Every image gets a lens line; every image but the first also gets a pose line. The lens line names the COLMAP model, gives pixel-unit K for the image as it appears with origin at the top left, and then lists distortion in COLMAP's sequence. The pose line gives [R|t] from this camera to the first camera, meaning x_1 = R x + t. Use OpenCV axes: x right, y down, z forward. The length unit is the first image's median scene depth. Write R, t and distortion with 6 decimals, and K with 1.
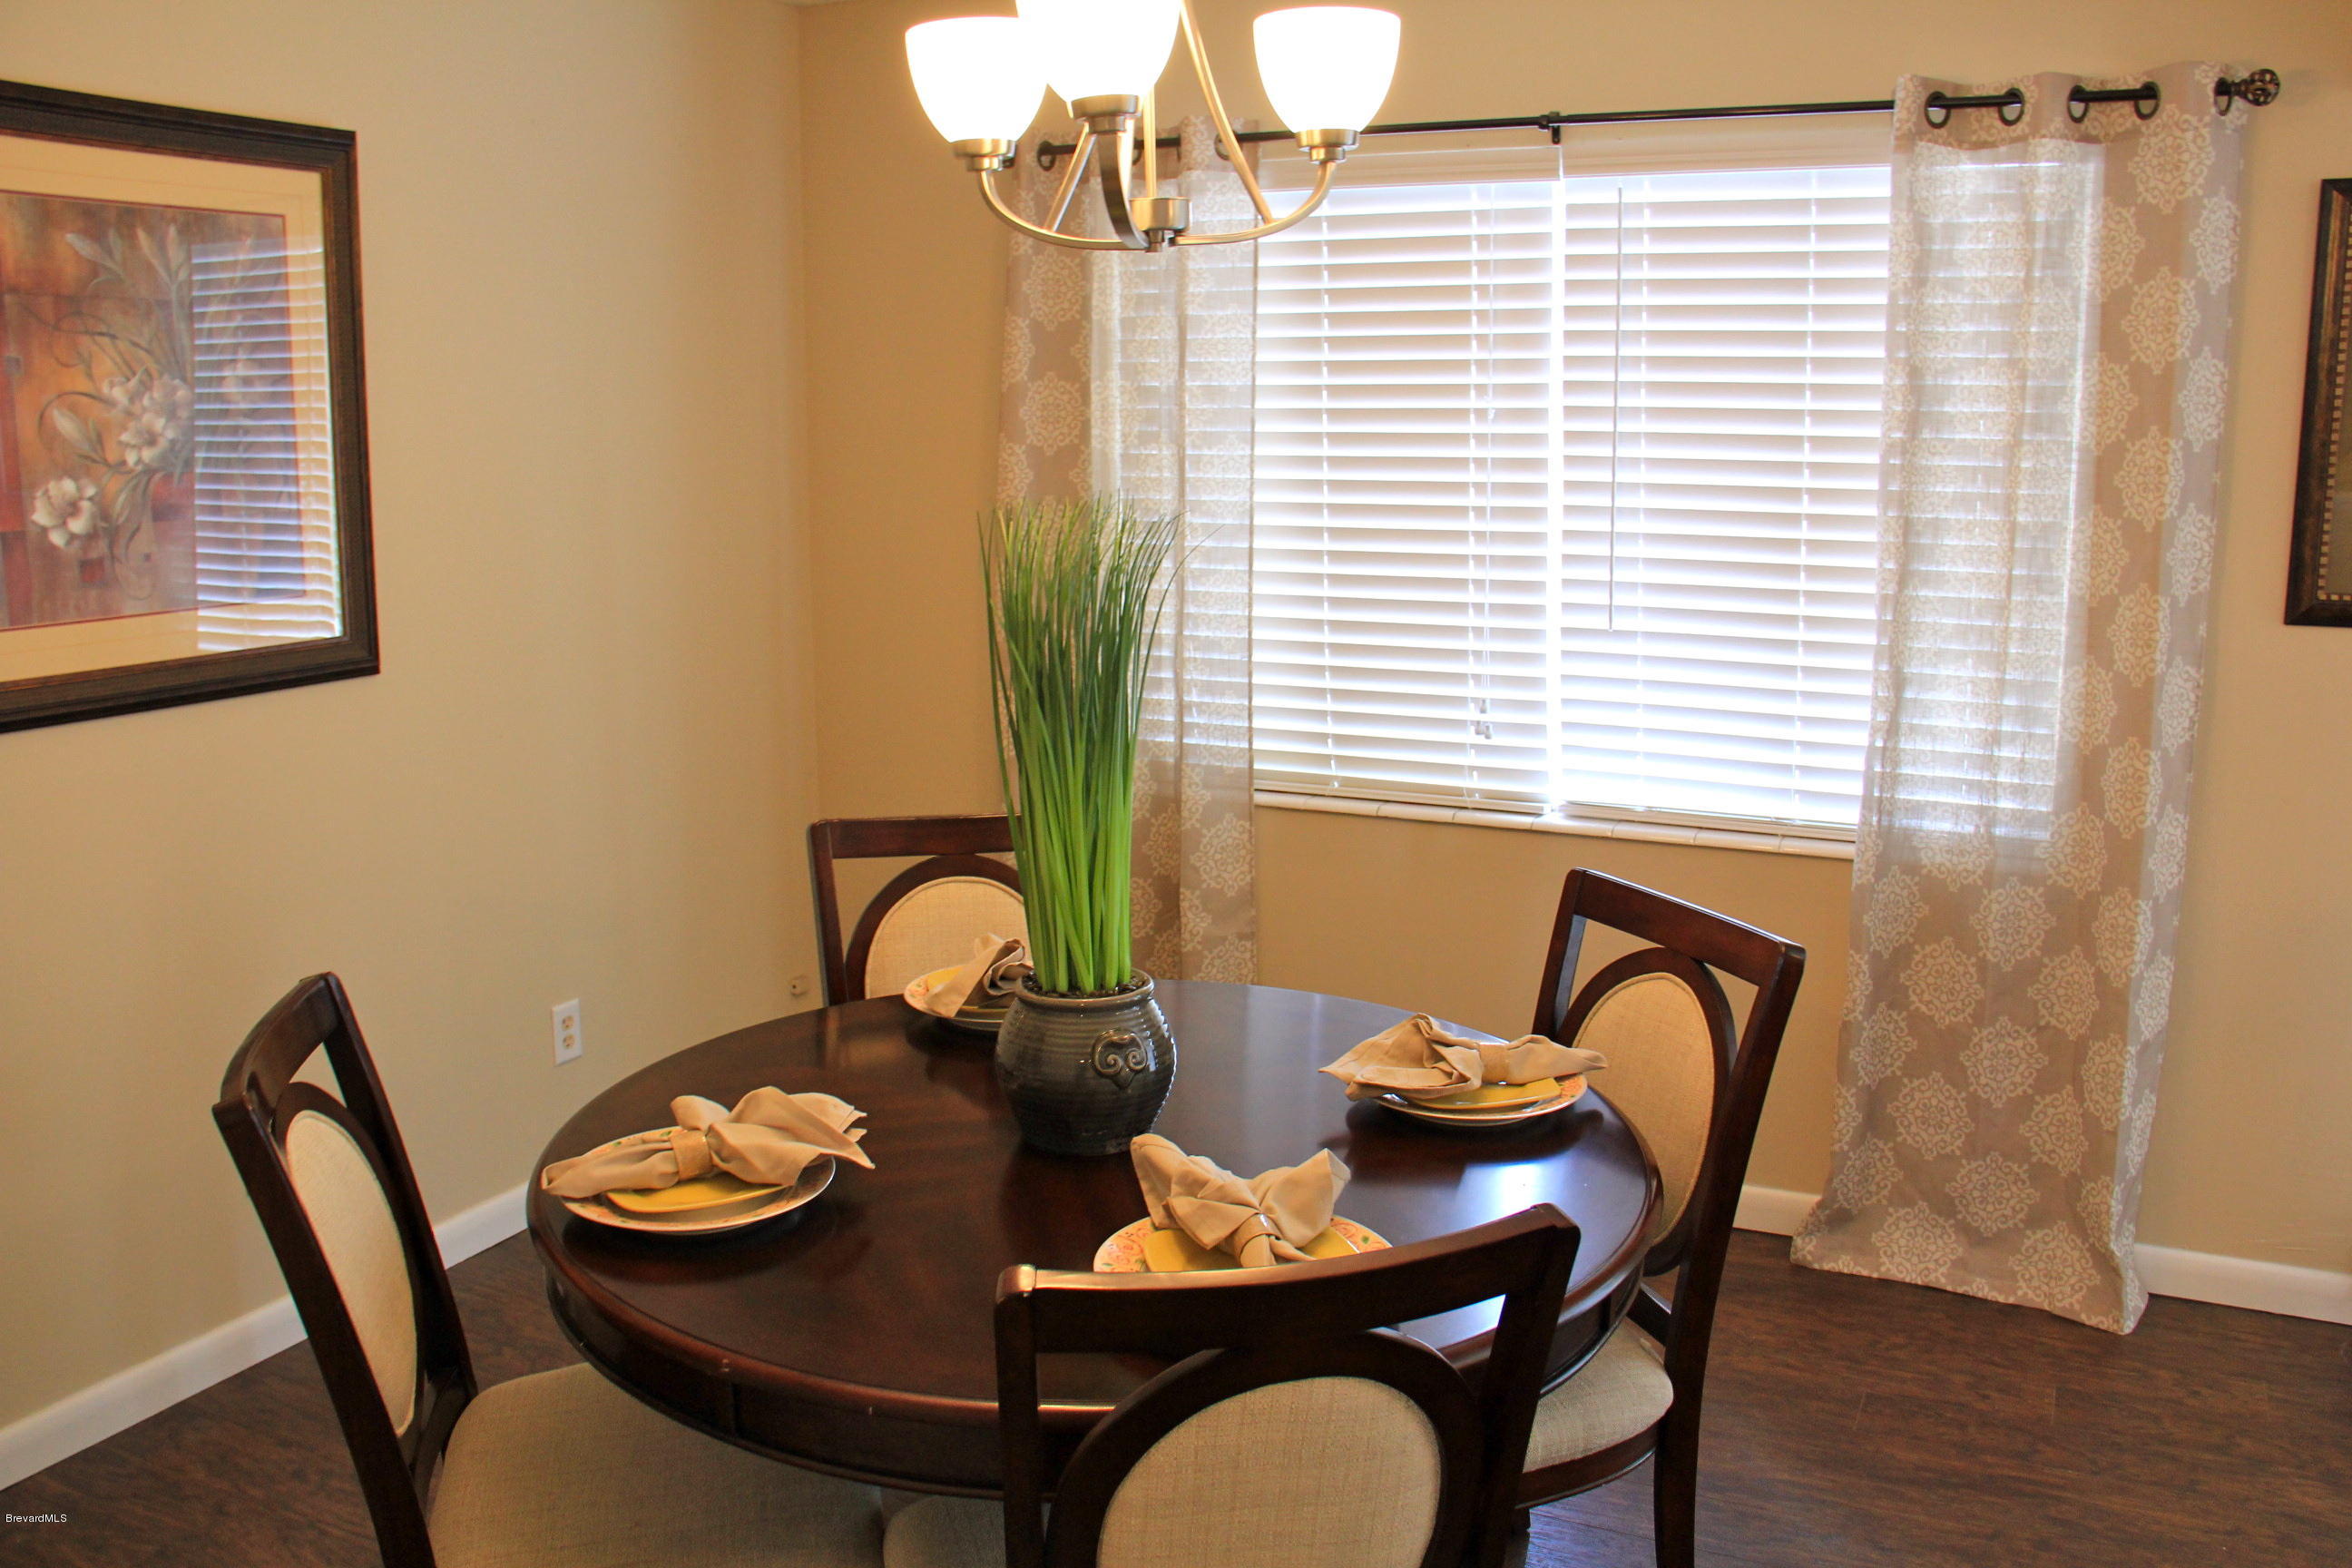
lens RADIAL K [[2025.8, 0, 1146.5], [0, 2025.8, 710.1], [0, 0, 1]] dist [-0.044168, 0.008847]
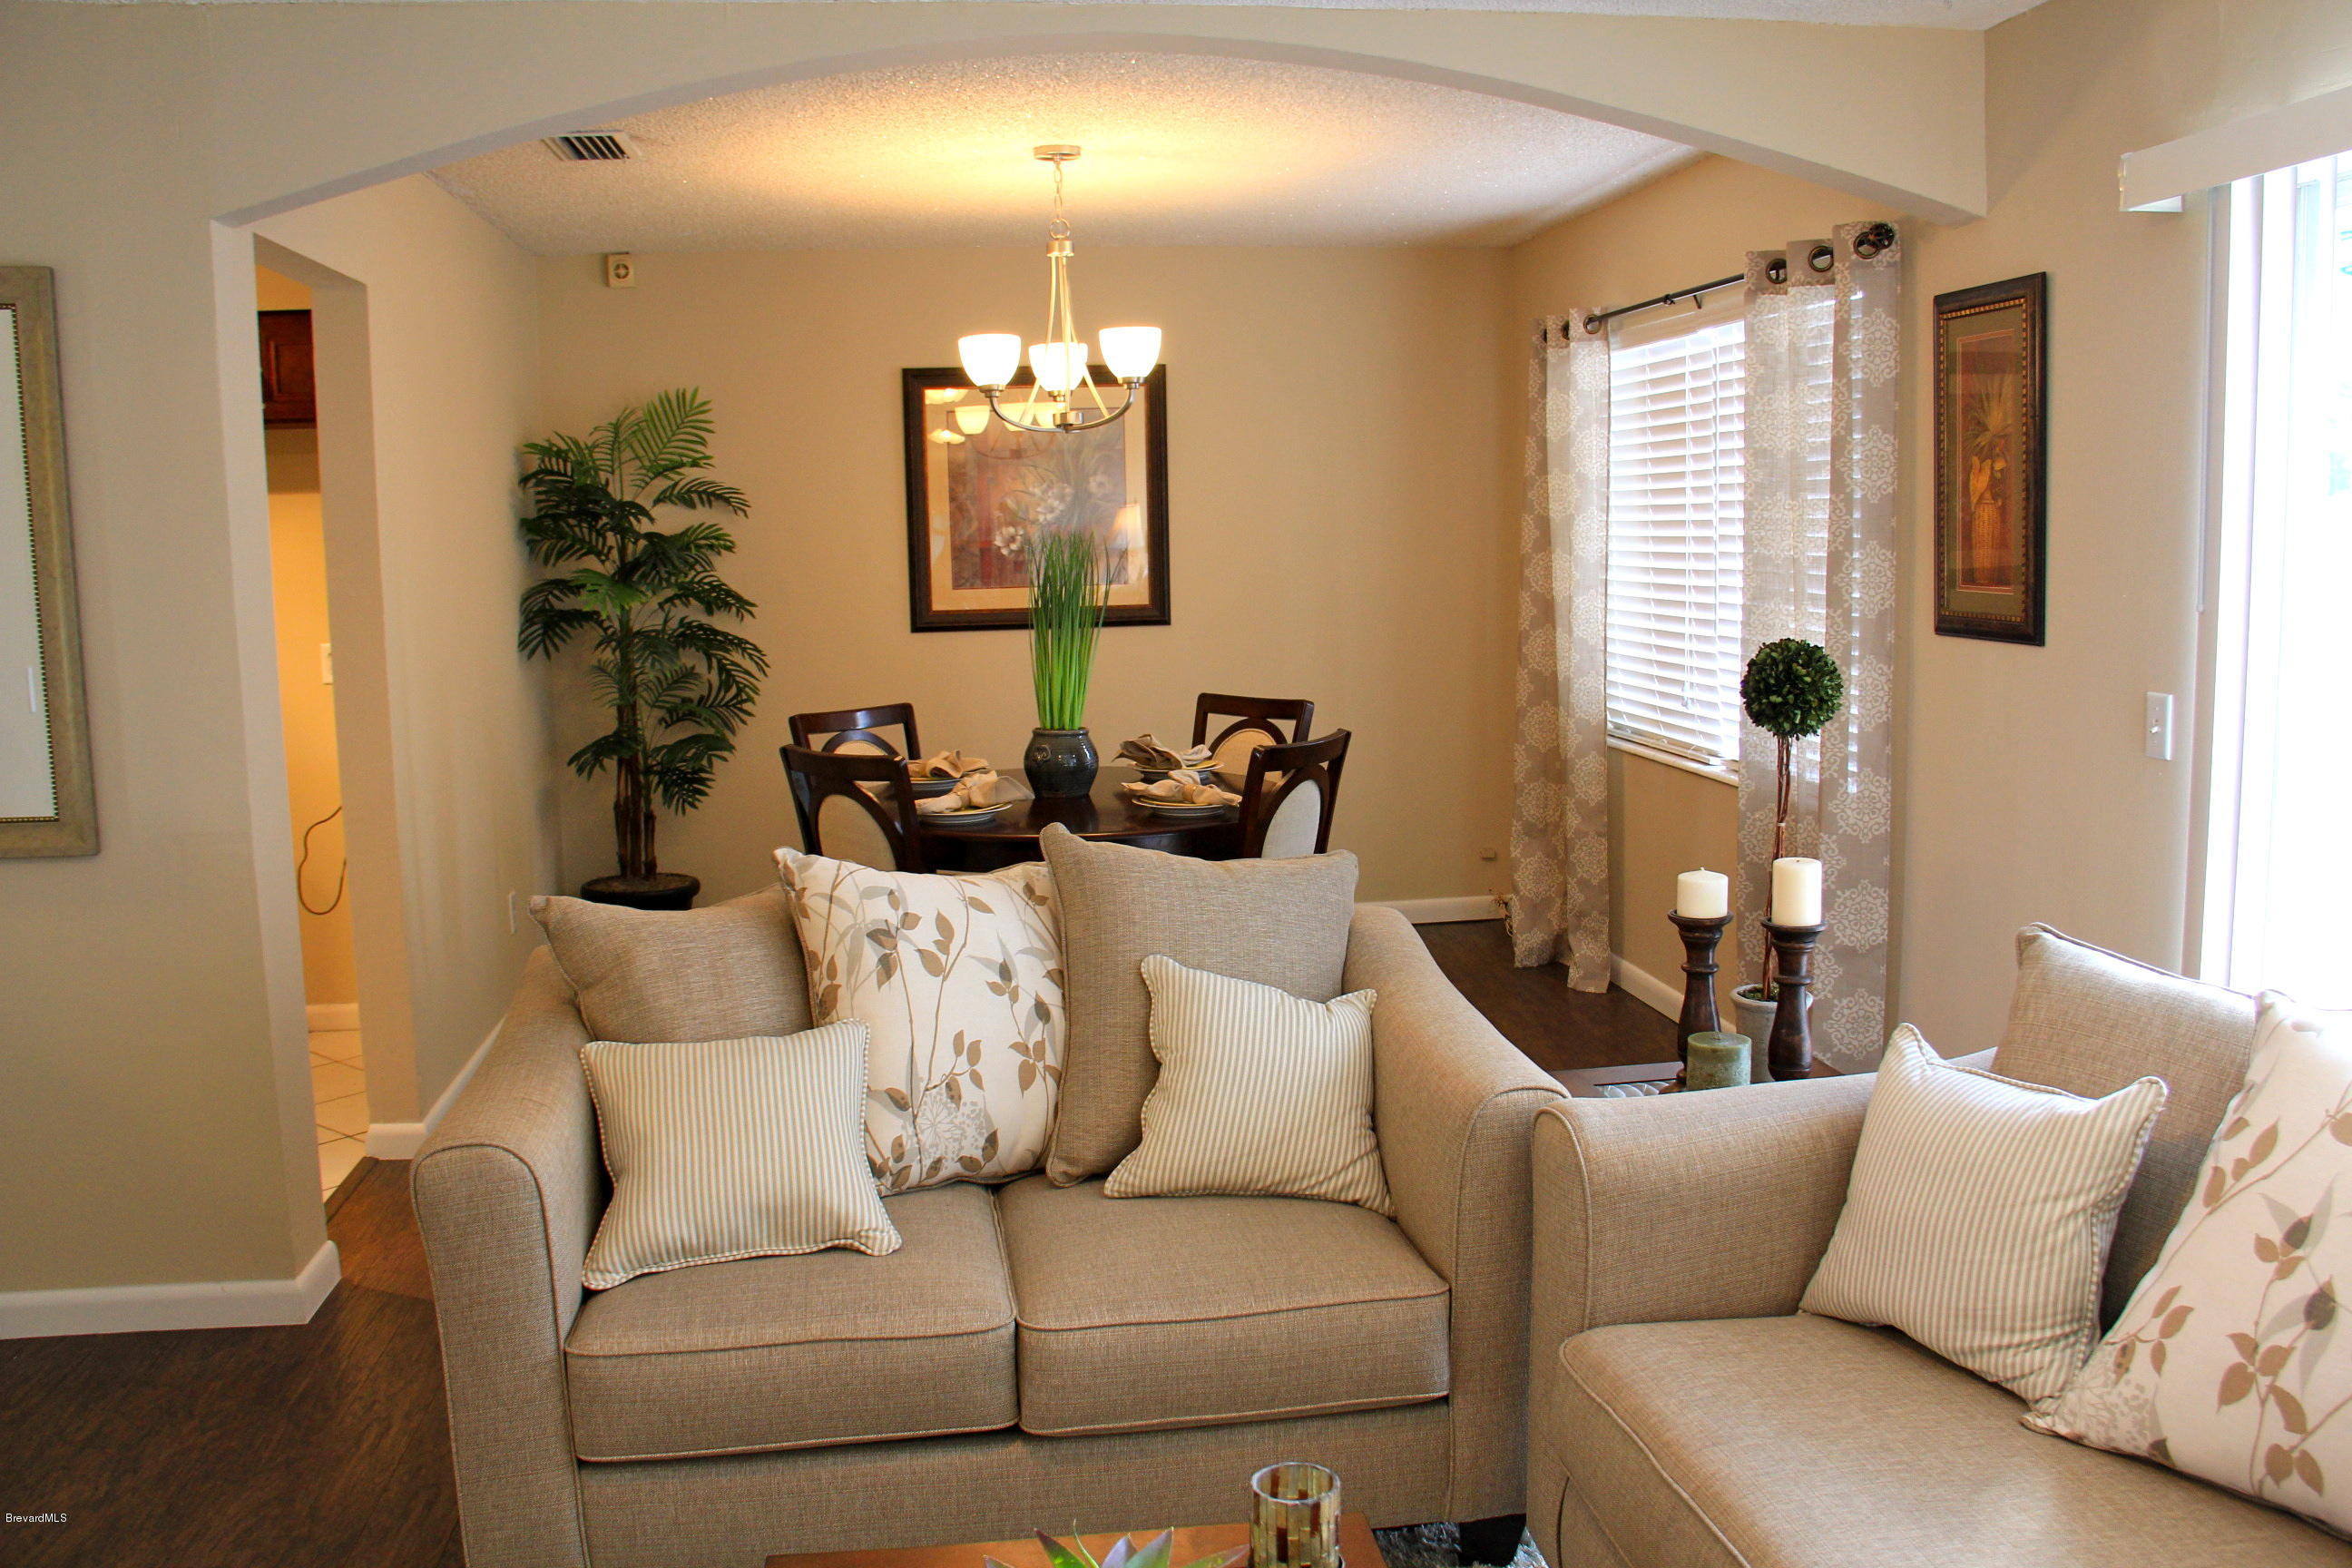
lens RADIAL K [[1907.6, 0, 1183.4], [0, 1907.6, 788.5], [0, 0, 1]] dist [-0.192667, 0.148281]
pose [[0.559493, 0.104790, -0.822184, 1.278310], [-0.108086, 0.992729, 0.052975, 0.044907], [0.821757, 0.059228, 0.566751, -0.077841]]
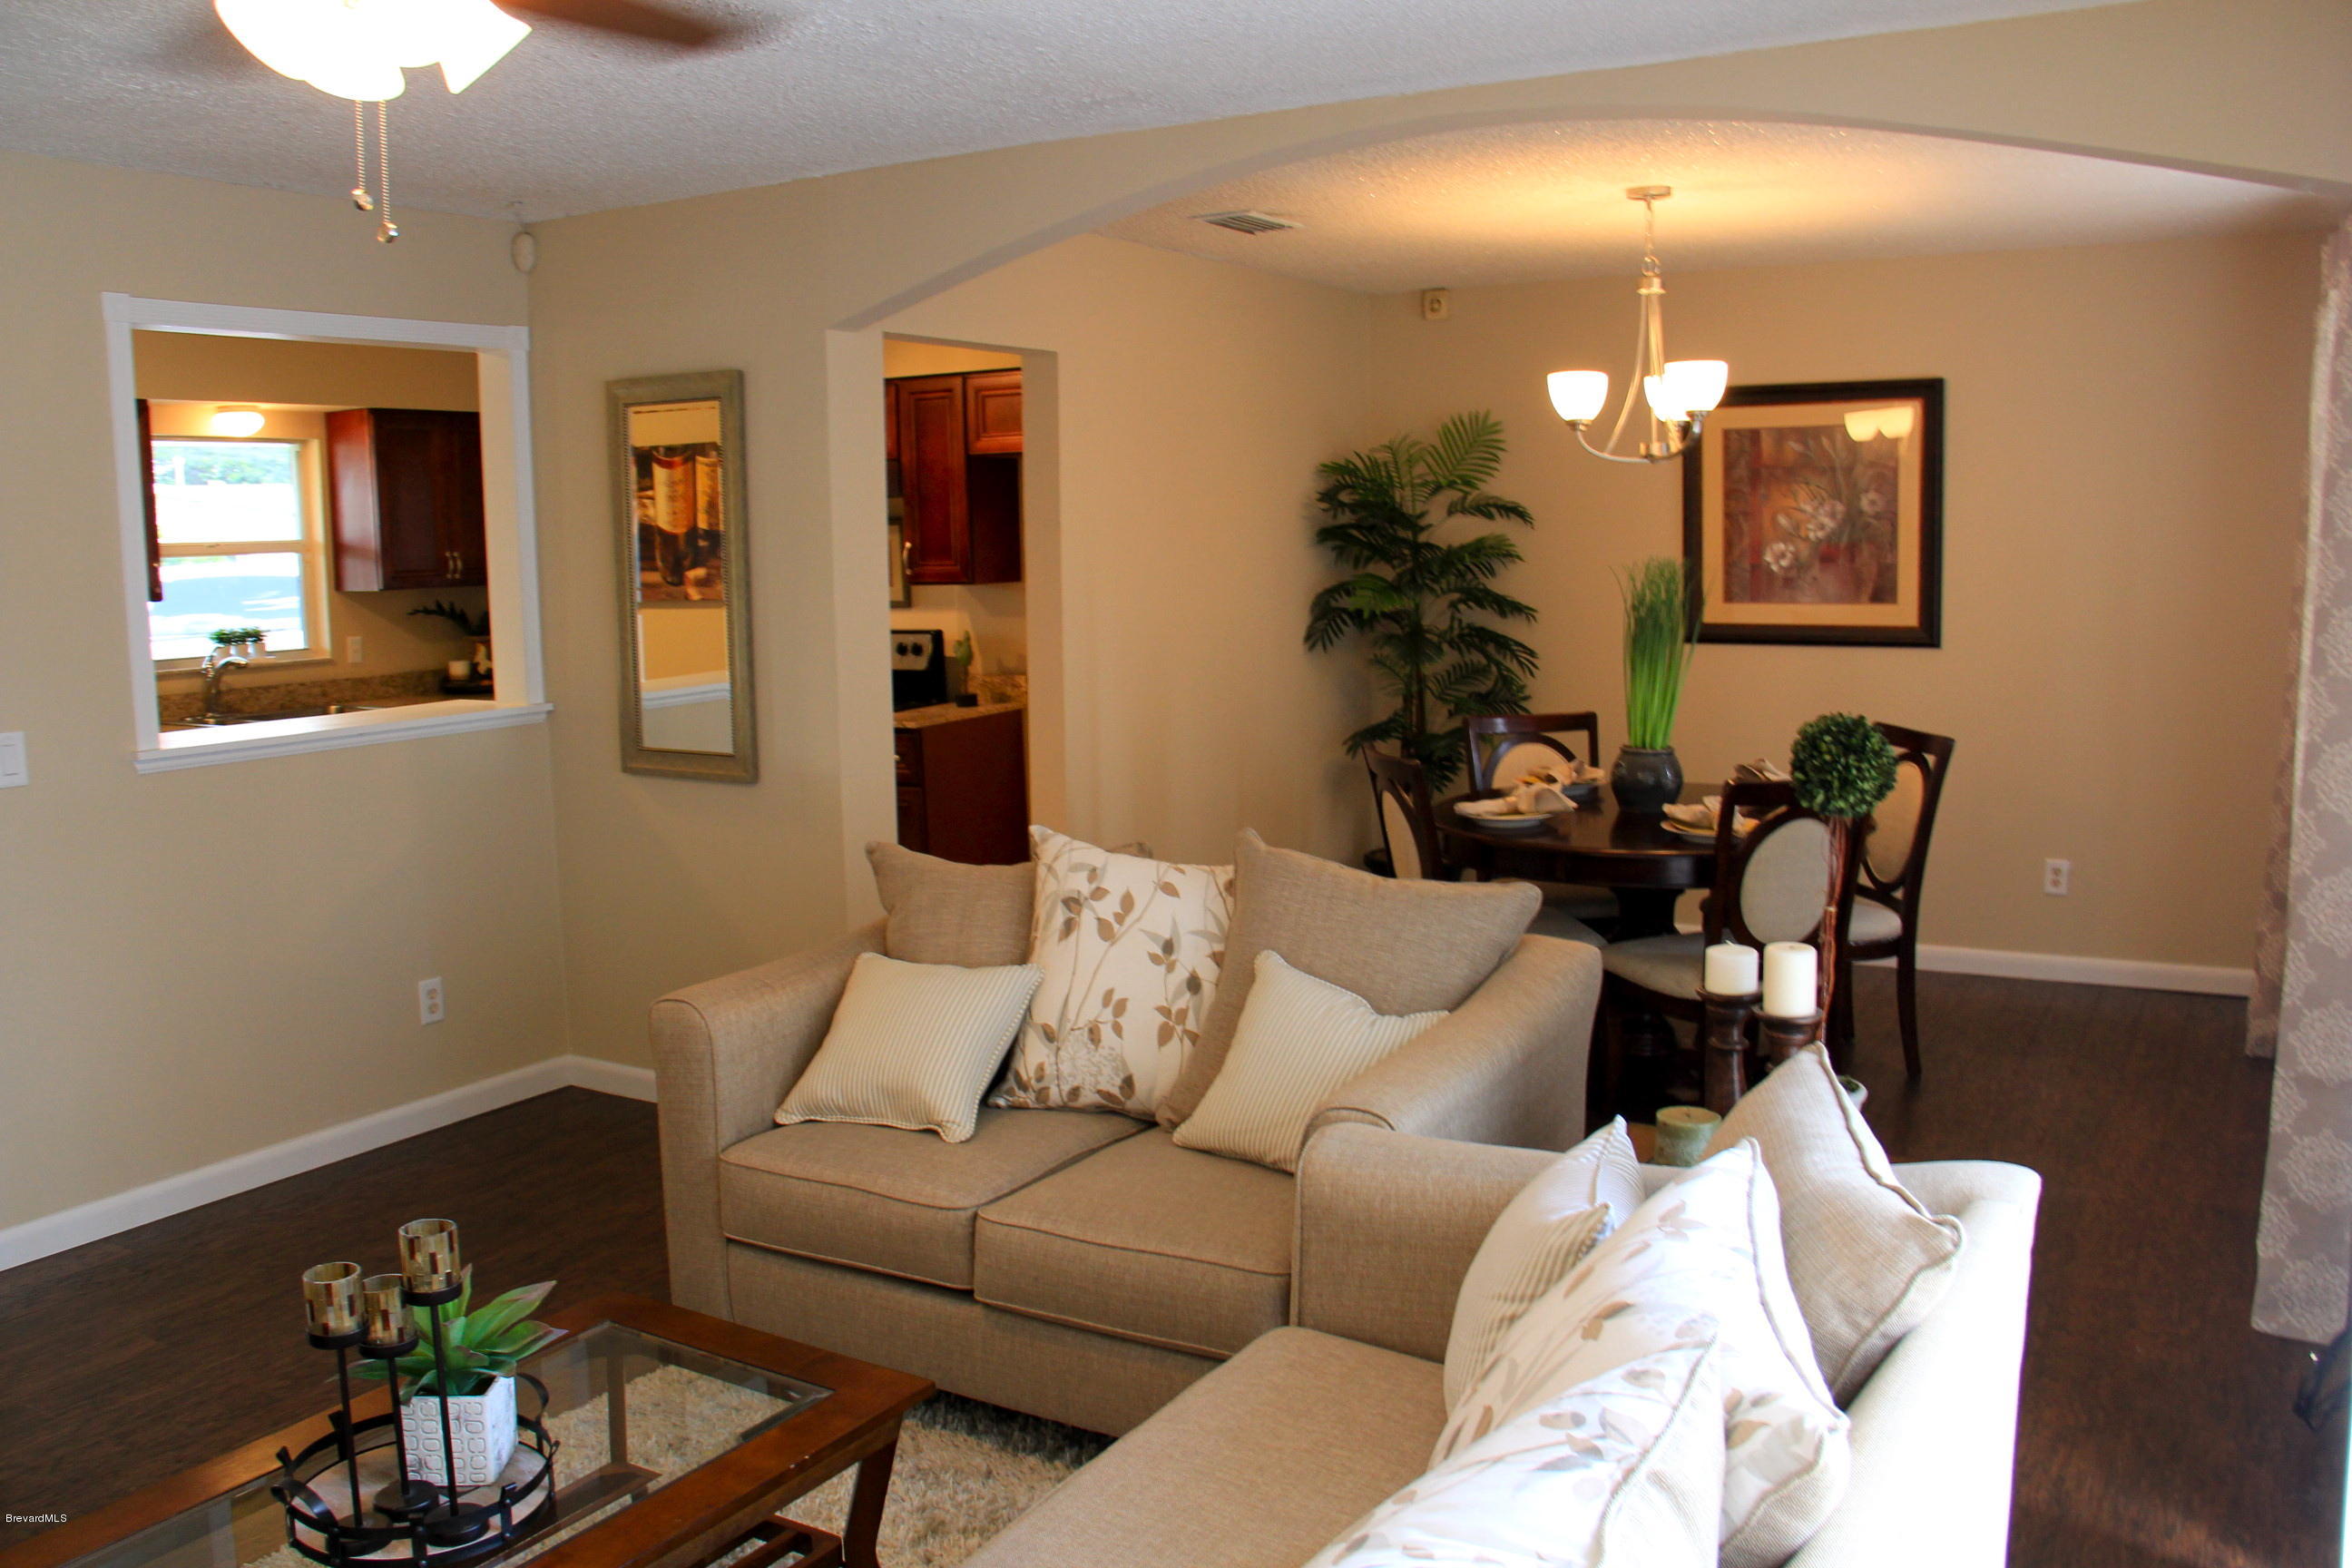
lens RADIAL K [[1907.6, 0, 1183.4], [0, 1907.6, 788.5], [0, 0, 1]] dist [-0.192667, 0.148281]
pose [[-0.085477, 0.139439, -0.986535, 1.545704], [-0.131472, 0.979922, 0.149896, -0.060433], [0.987628, 0.142515, -0.065428, 0.422928]]
